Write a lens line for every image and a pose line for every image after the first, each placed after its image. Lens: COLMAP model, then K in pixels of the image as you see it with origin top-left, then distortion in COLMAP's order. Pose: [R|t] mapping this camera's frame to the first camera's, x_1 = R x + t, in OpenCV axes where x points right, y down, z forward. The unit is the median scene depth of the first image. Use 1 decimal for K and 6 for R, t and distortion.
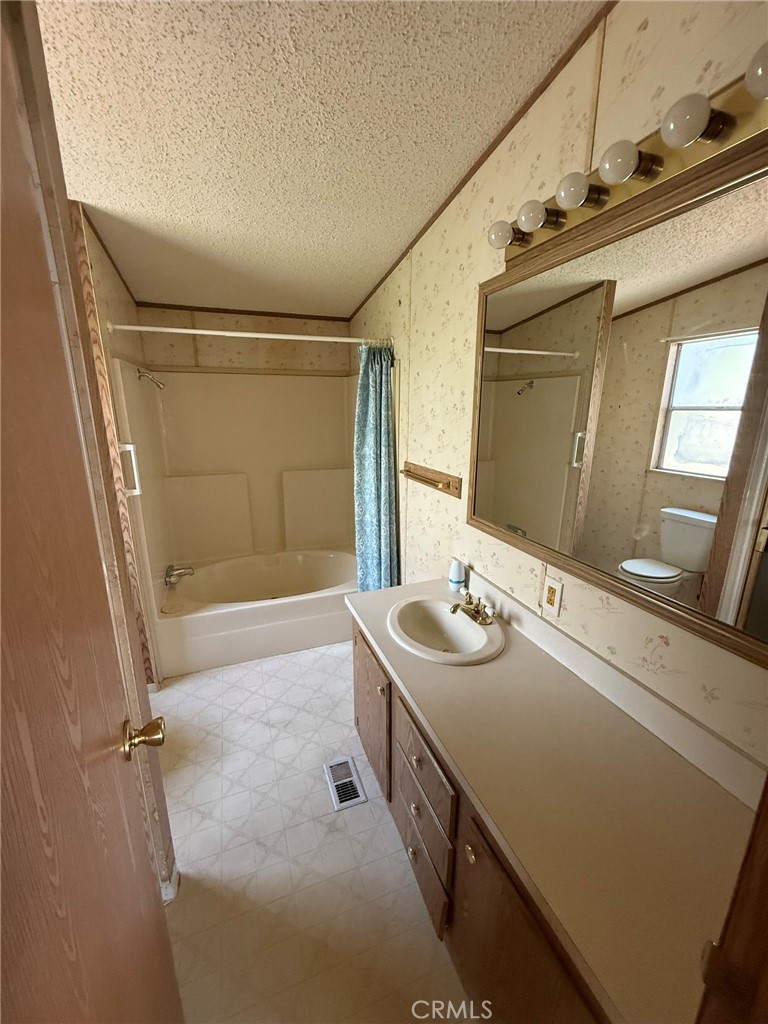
lens RADIAL K [[410.4, 0, 384.6], [0, 410.4, 509.0], [0, 0, 1]] dist [-0.000179, -0.000043]
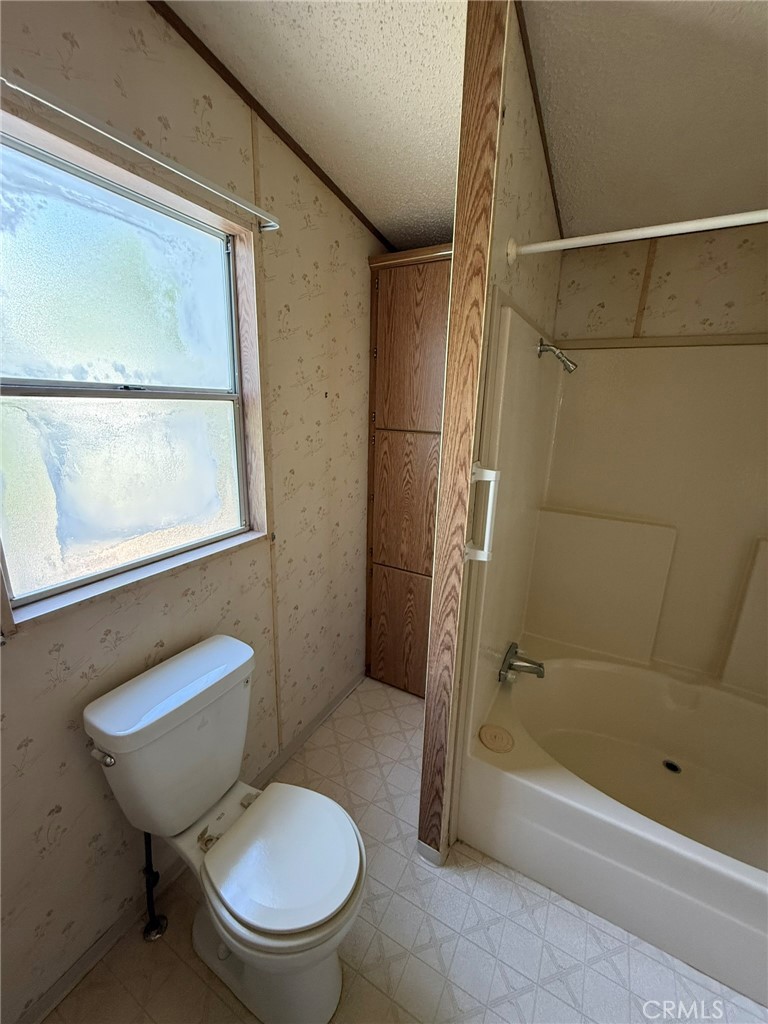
lens RADIAL K [[410.4, 0, 384.6], [0, 410.4, 509.0], [0, 0, 1]] dist [-0.000179, -0.000043]
pose [[0.644733, 0.210646, -0.734811, -0.298748], [-0.211484, 0.972914, 0.093342, -0.124227], [0.734570, 0.095220, 0.671818, 0.528333]]
